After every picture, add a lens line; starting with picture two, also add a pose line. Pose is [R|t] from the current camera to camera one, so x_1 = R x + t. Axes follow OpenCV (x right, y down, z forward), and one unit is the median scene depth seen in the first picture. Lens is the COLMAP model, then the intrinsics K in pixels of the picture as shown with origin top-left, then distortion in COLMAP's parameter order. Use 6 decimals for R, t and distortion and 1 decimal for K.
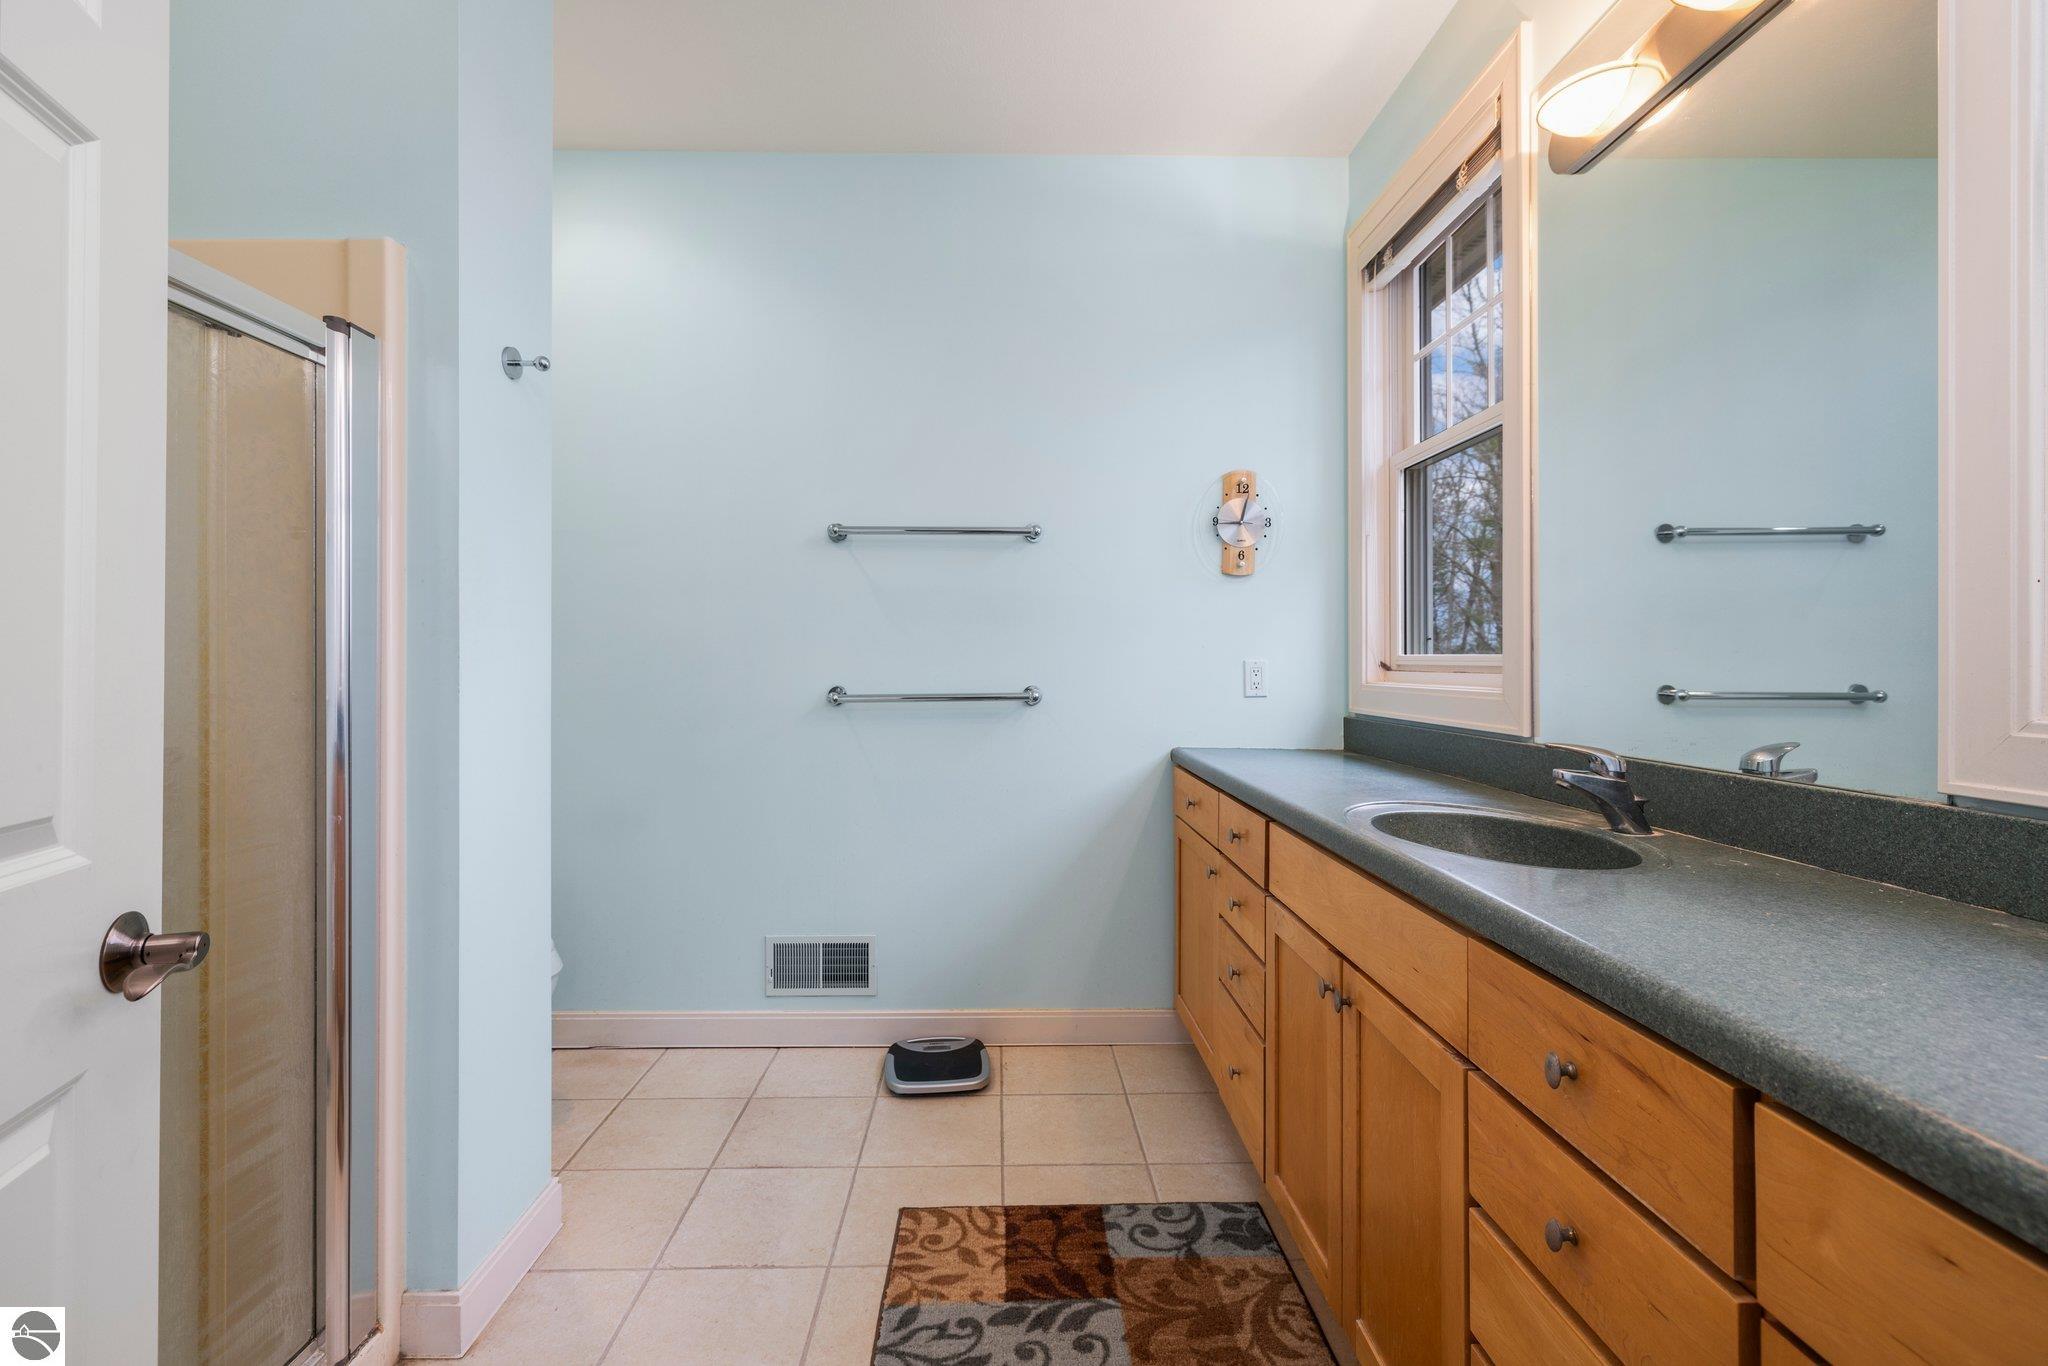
lens RADIAL K [[881.9, 0, 1023.8], [0, 881.9, 667.6], [0, 0, 1]] dist [-0.001008, -0.000075]
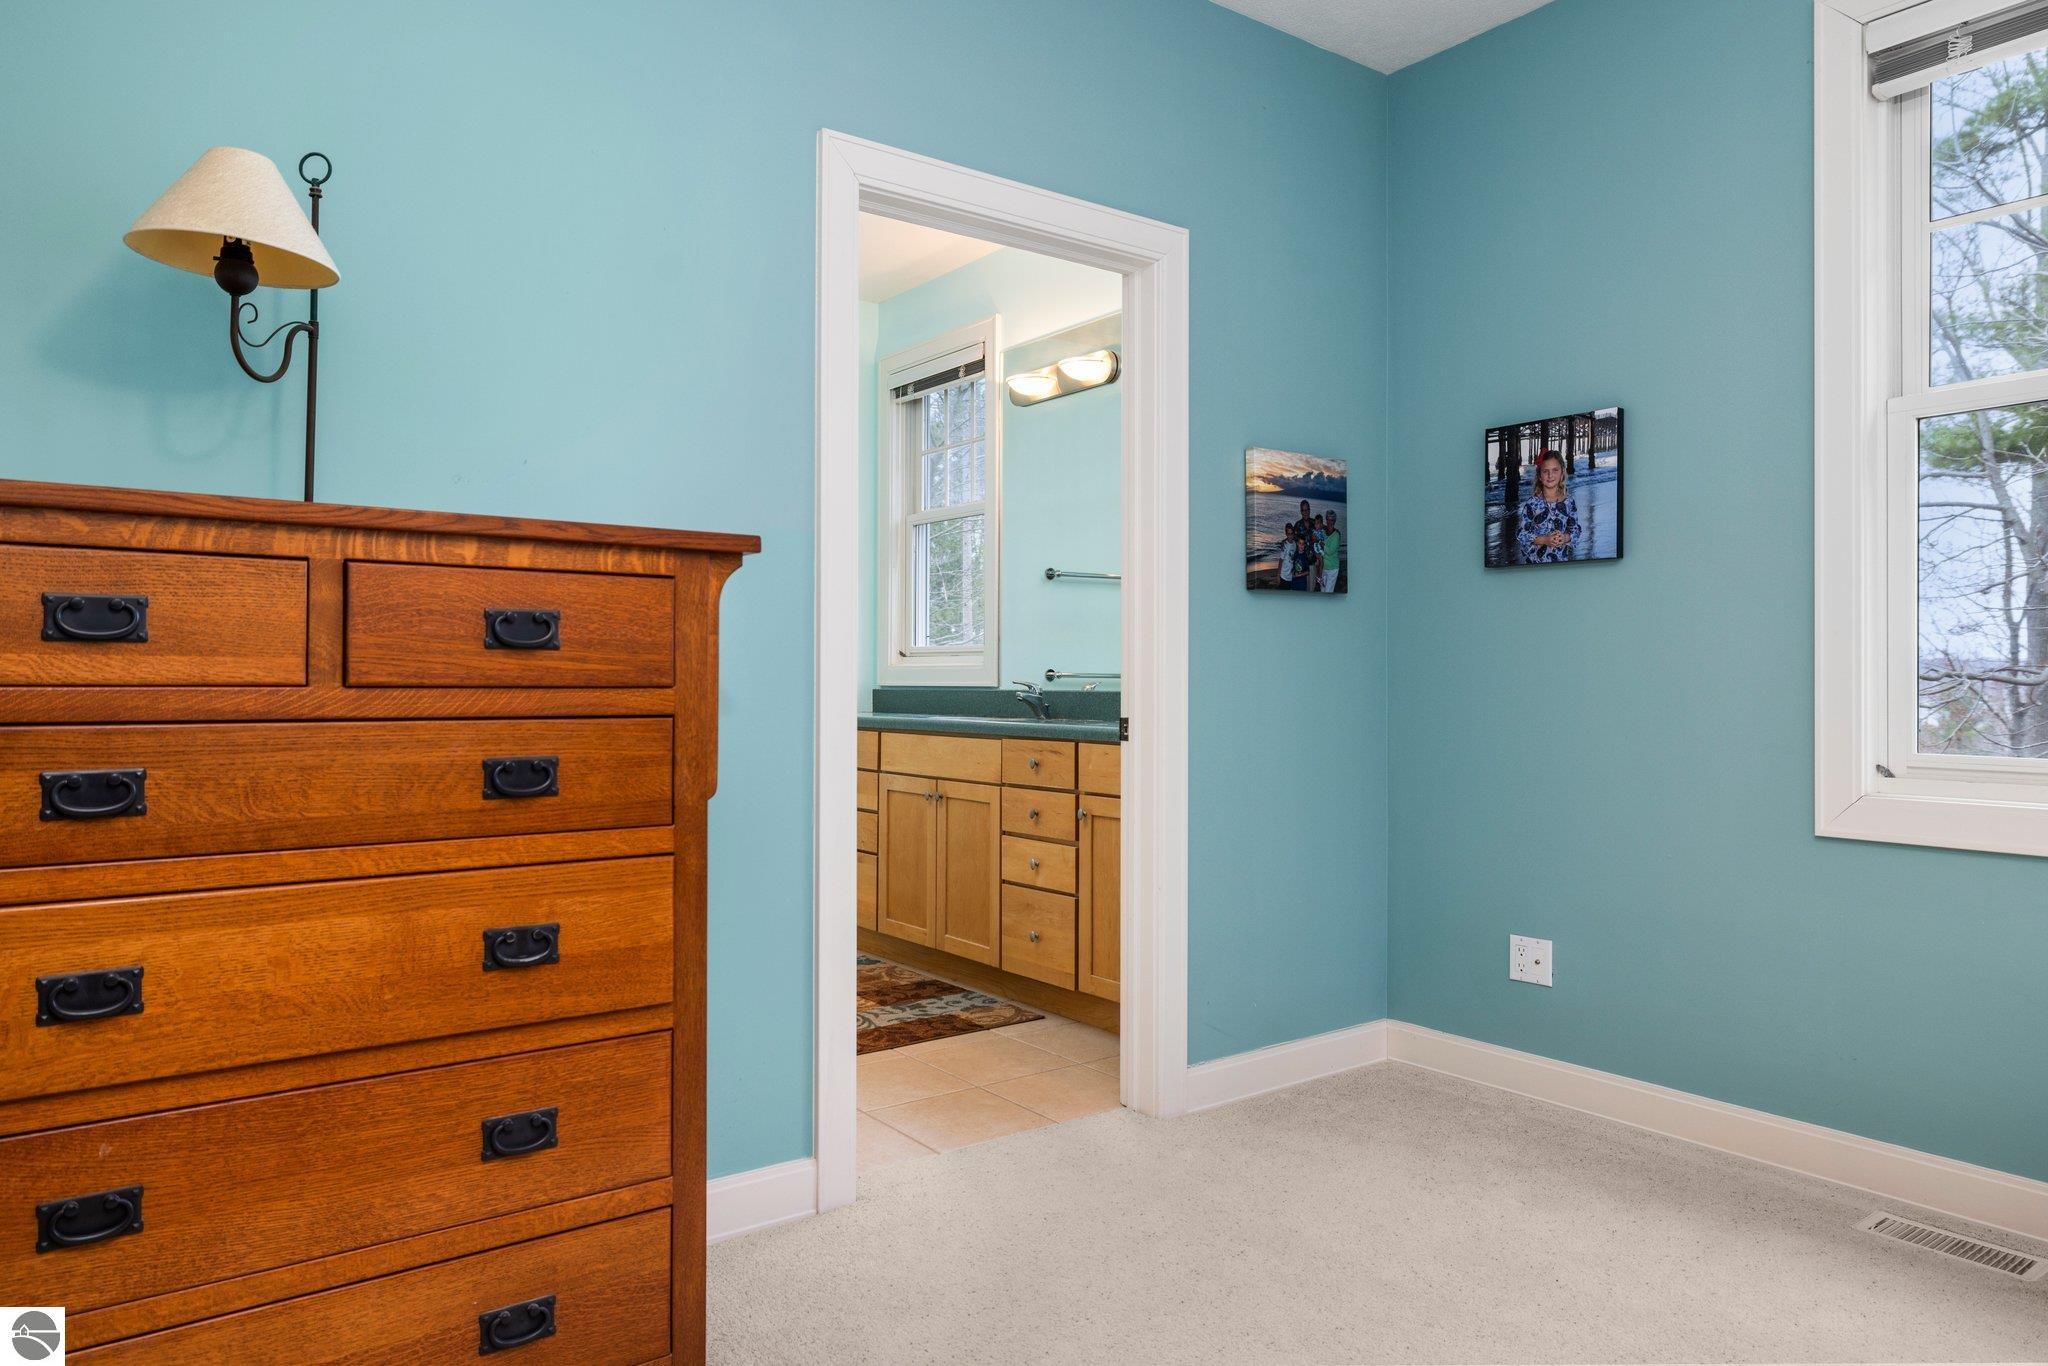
lens RADIAL K [[1313.0, 0, 1022.3], [0, 1313.0, 682.9], [0, 0, 1]] dist [0.000267, 0.000009]
pose [[0.812807, 0.009263, 0.582460, -0.747459], [-0.007713, 0.999957, -0.005140, 0.060018], [-0.582483, -0.000315, 0.812843, -0.968041]]
